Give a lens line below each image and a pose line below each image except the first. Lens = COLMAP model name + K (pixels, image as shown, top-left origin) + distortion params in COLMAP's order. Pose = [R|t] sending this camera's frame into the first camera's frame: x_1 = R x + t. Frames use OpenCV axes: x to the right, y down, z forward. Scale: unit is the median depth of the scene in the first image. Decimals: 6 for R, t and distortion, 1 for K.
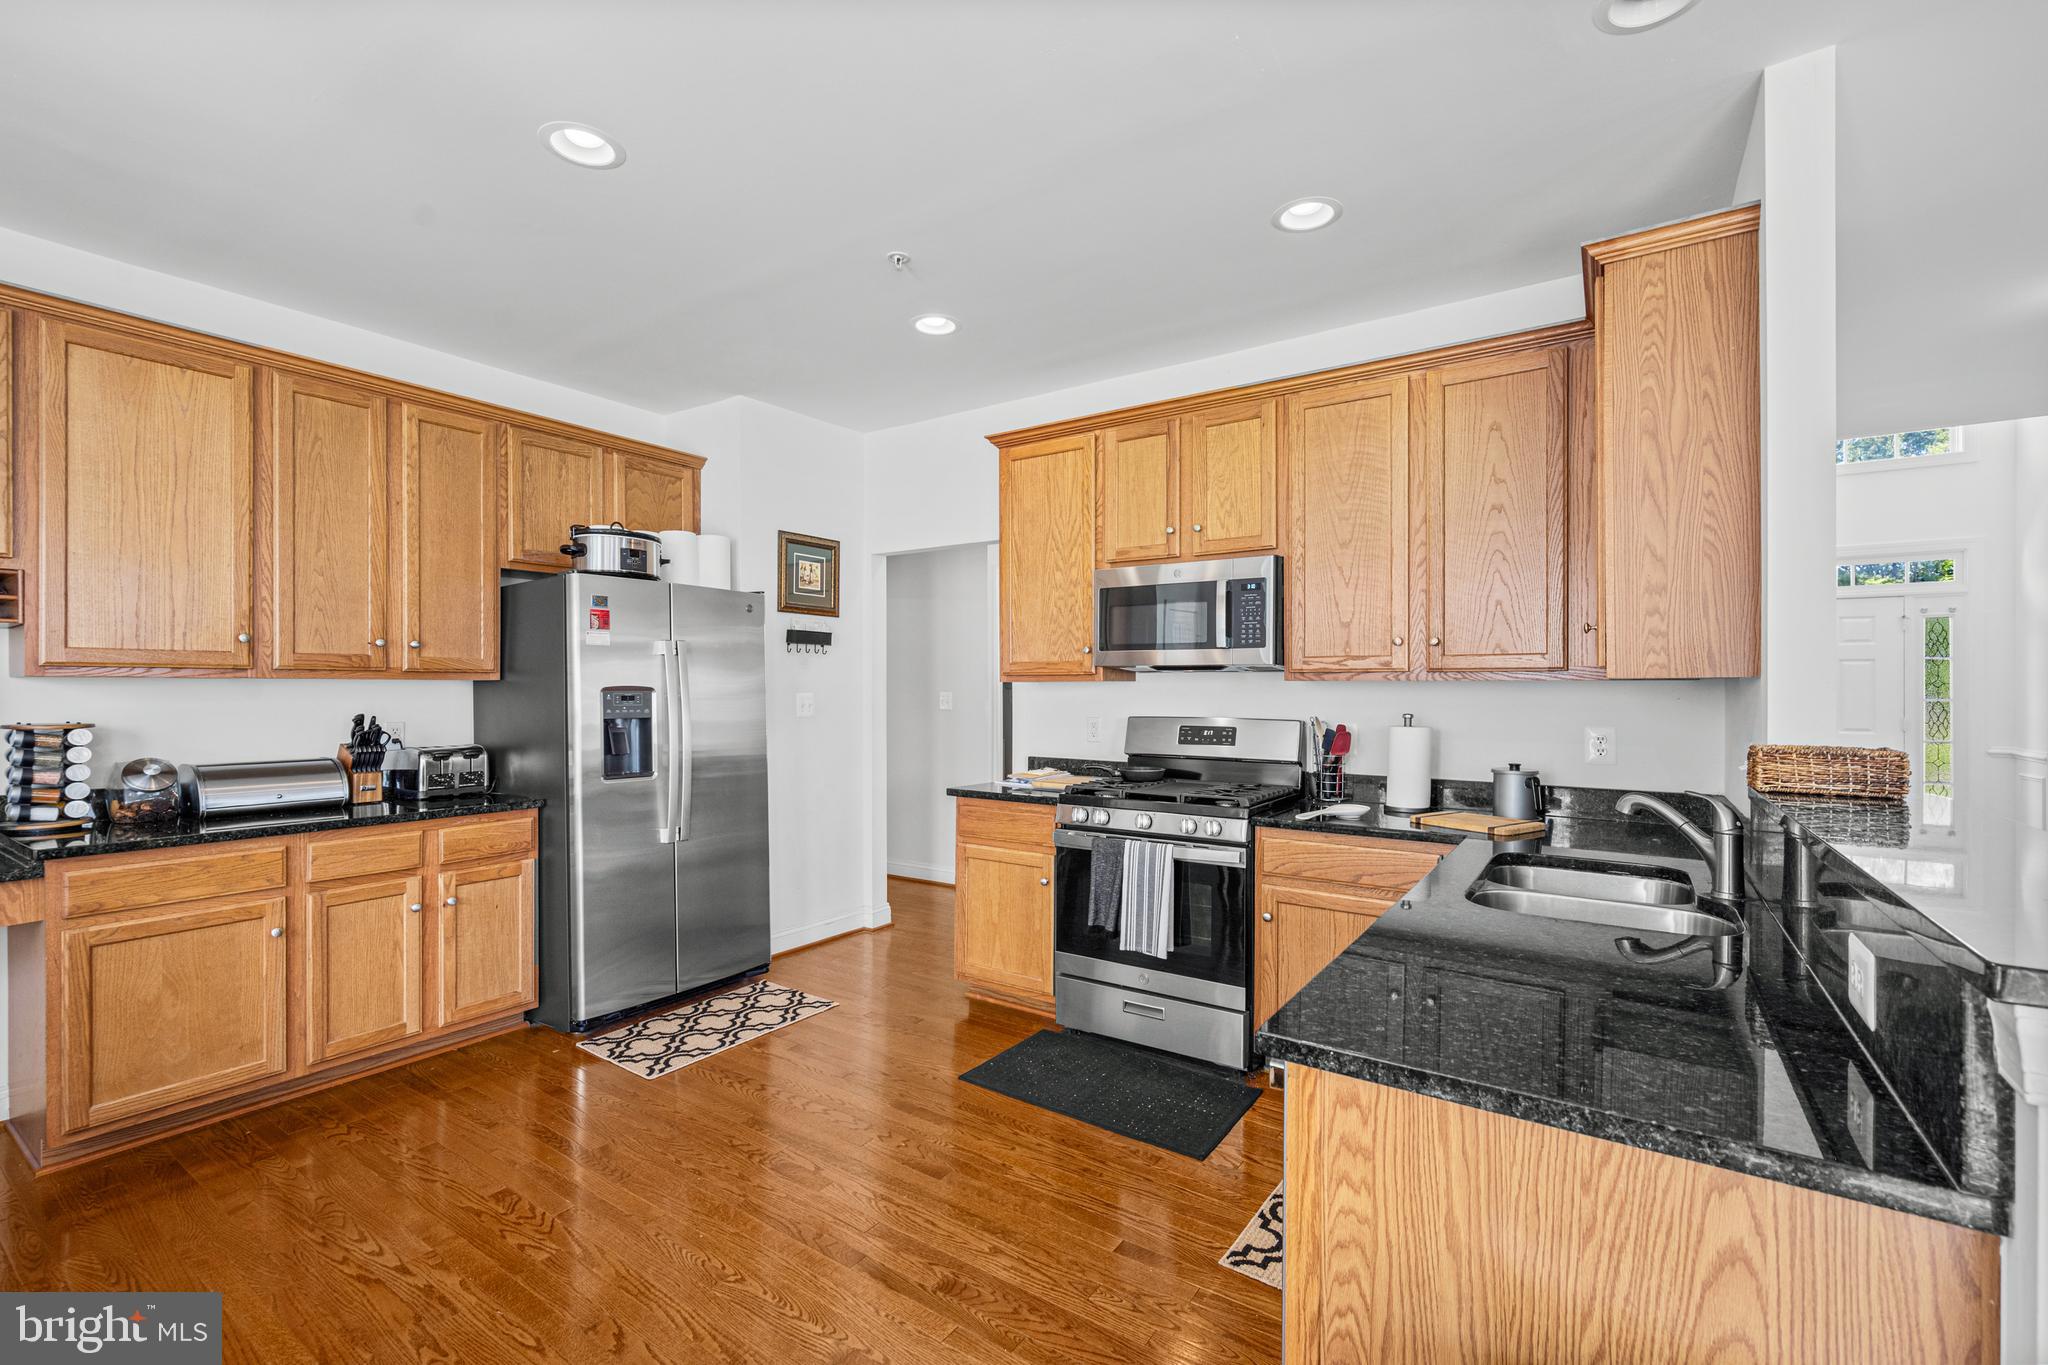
lens RADIAL K [[875.1, 0, 1024.0], [0, 875.1, 682.5], [0, 0, 1]] dist [-0.000231, -0.000040]
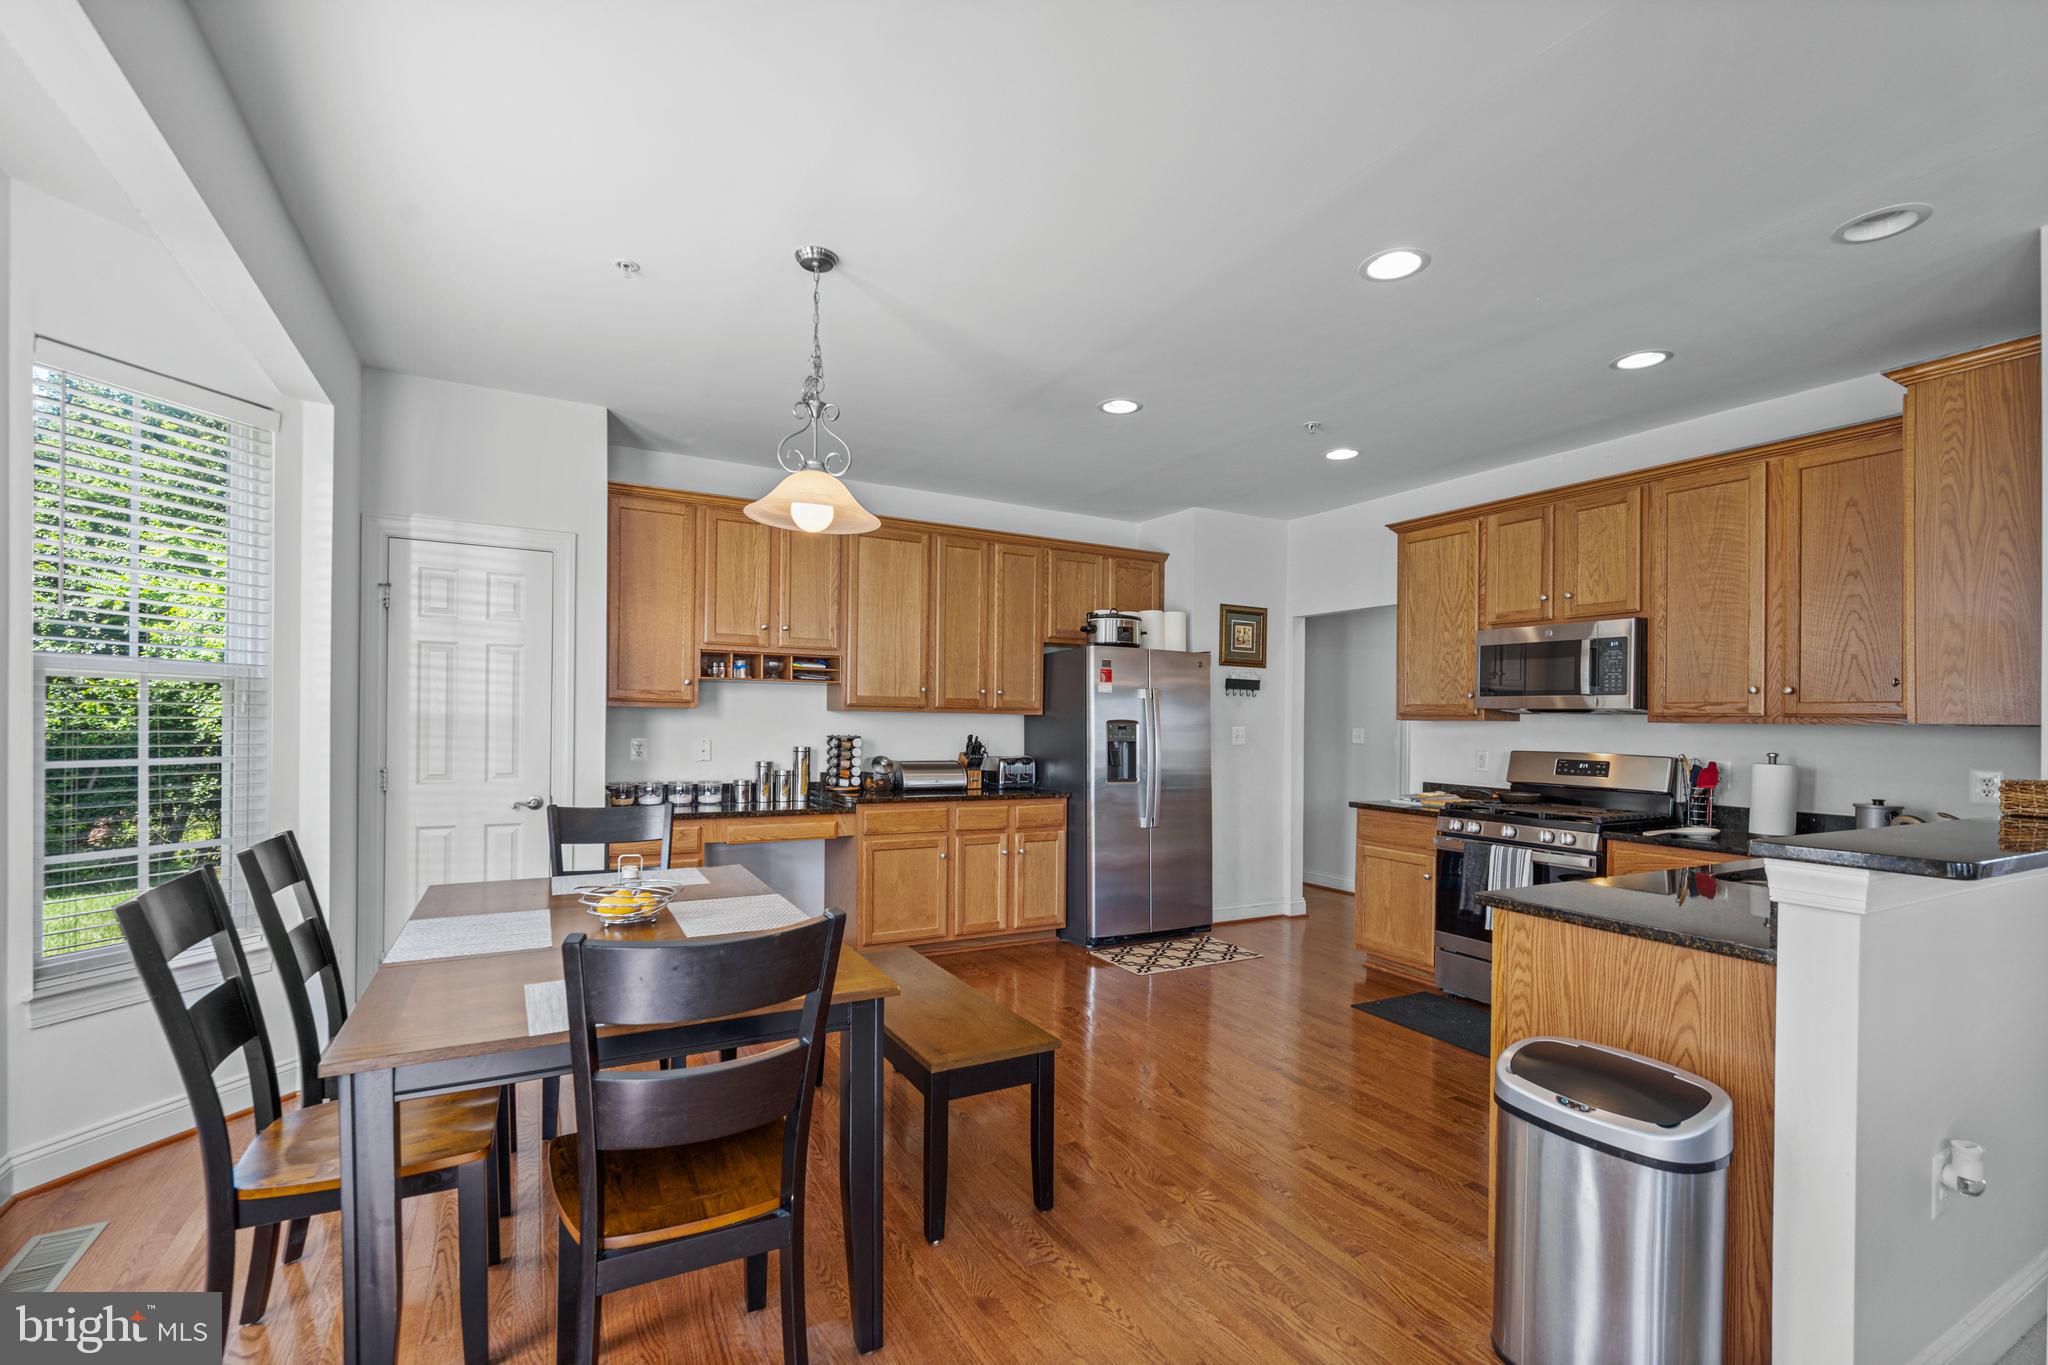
lens RADIAL K [[893.4, 0, 1021.8], [0, 893.4, 709.4], [0, 0, 1]] dist [-0.000333, 0.000000]
pose [[0.891049, 0.007905, -0.453837, 0.089606], [-0.012510, 0.999896, -0.007146, -0.000602], [0.453734, 0.012045, 0.891056, -0.456103]]
